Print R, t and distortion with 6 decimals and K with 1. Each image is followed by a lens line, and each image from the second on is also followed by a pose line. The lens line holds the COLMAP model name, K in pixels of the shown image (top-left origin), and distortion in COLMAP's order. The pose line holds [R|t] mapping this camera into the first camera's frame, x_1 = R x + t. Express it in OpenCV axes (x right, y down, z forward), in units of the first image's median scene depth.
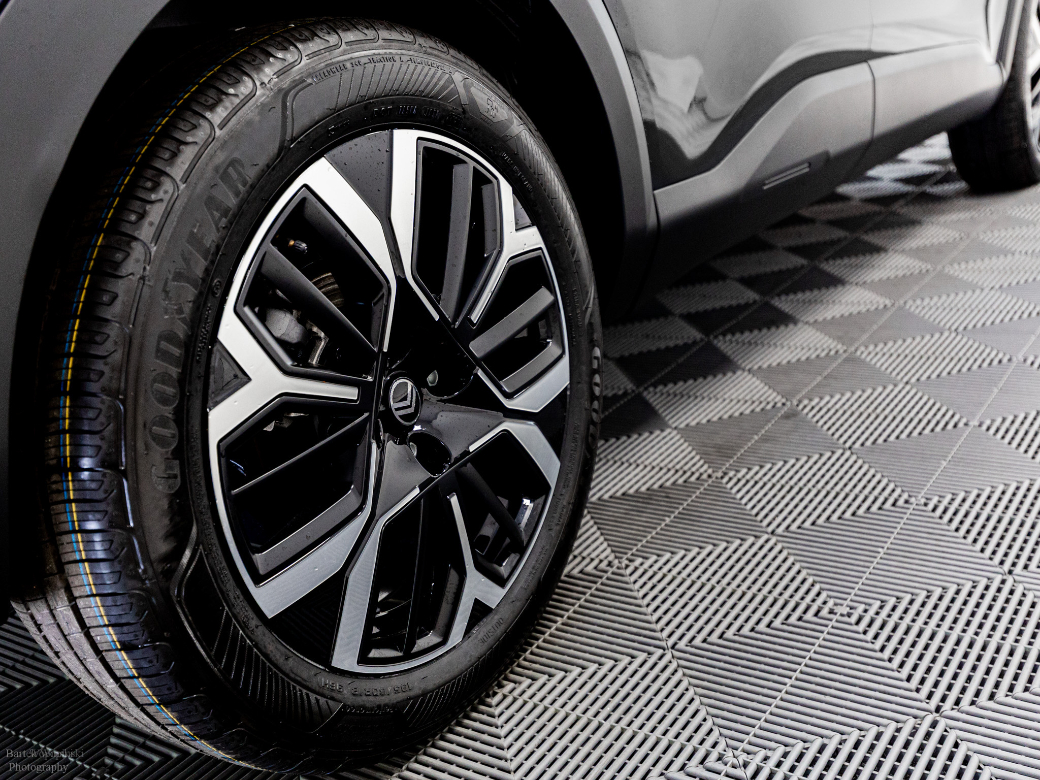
lens RADIAL K [[1152.3, 0, 521.7], [0, 1152.3, 395.5], [0, 0, 1]] dist [0.024598, 0.000000]
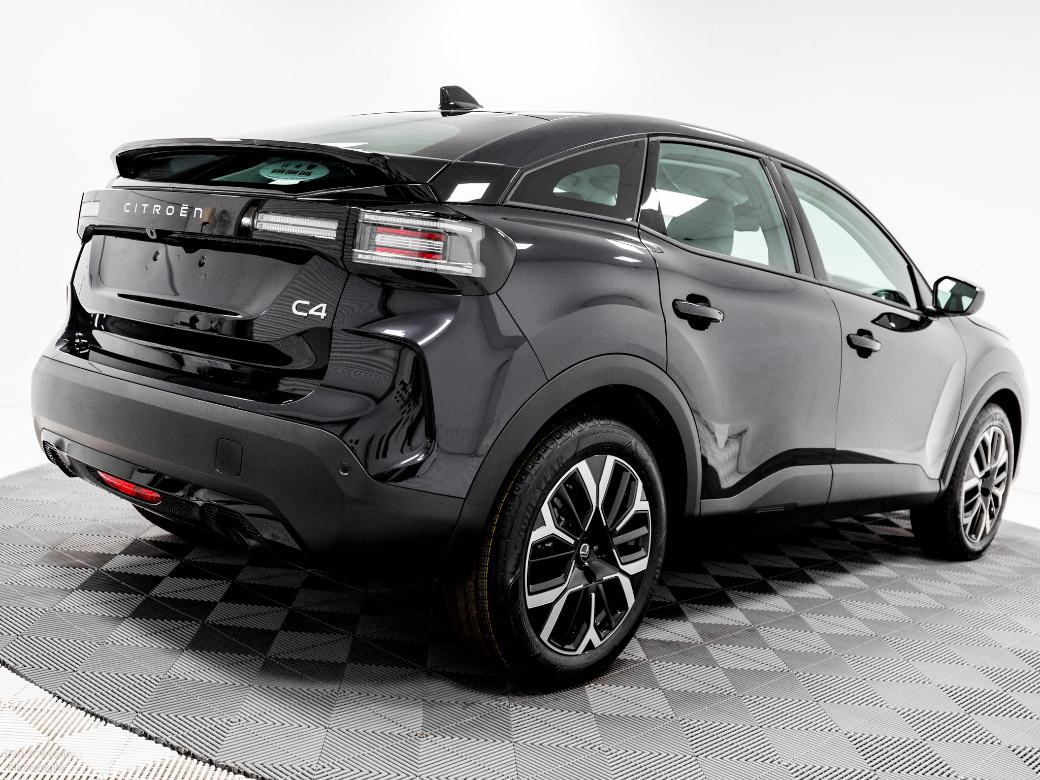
lens RADIAL K [[1152.3, 0, 524.8], [0, 1152.3, 387.2], [0, 0, 1]] dist [0.024598, 0.000000]
pose [[0.966244, 0.237108, -0.100757, -0.056392], [-0.254270, 0.940629, -0.224862, 0.268261], [0.041458, 0.242891, 0.969167, -1.599552]]
